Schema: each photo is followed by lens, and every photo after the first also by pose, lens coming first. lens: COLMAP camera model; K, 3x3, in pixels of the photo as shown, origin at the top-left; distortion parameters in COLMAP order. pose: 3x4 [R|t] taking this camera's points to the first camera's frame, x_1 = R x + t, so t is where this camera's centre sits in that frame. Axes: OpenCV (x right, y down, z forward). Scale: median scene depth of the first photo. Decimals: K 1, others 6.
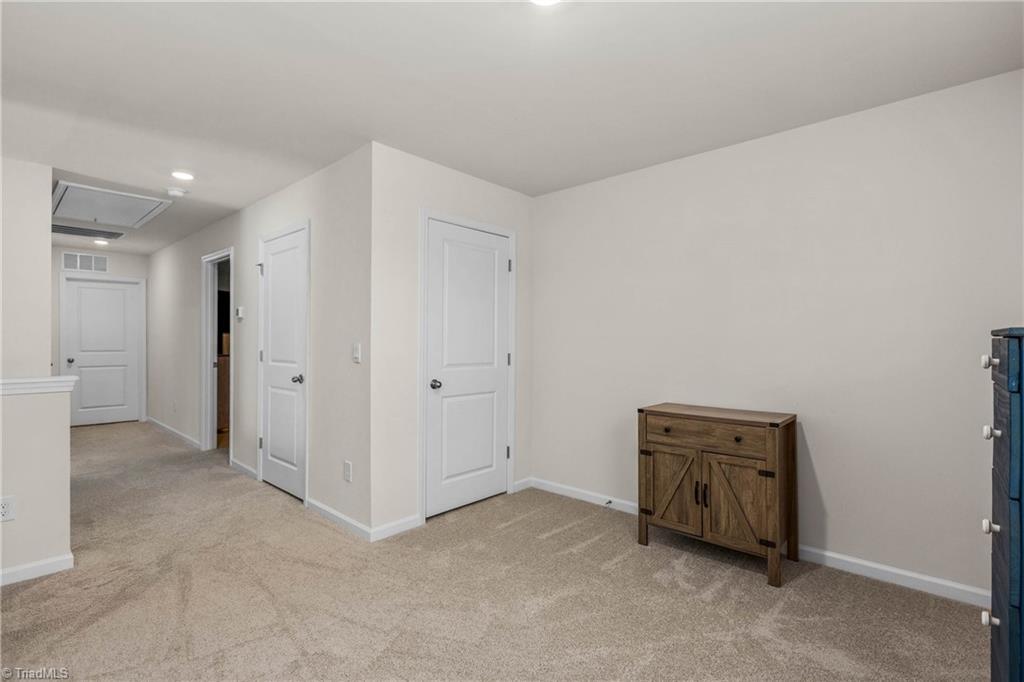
lens RADIAL K [[478.5, 0, 509.1], [0, 478.5, 337.9], [0, 0, 1]] dist [0.001894, 0.000745]
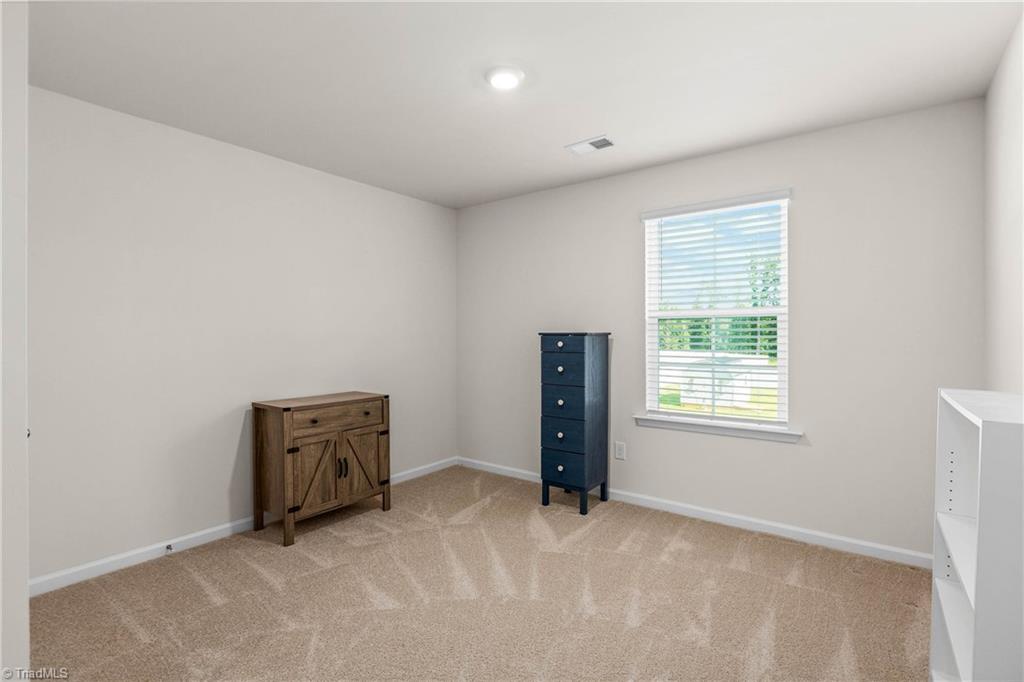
lens RADIAL K [[478.5, 0, 509.1], [0, 478.5, 337.9], [0, 0, 1]] dist [0.001894, 0.000745]
pose [[-0.085564, -0.010913, 0.996273, -0.793184], [-0.006922, 0.999922, 0.010358, -0.007082], [-0.996309, -0.006009, -0.085633, 0.689482]]
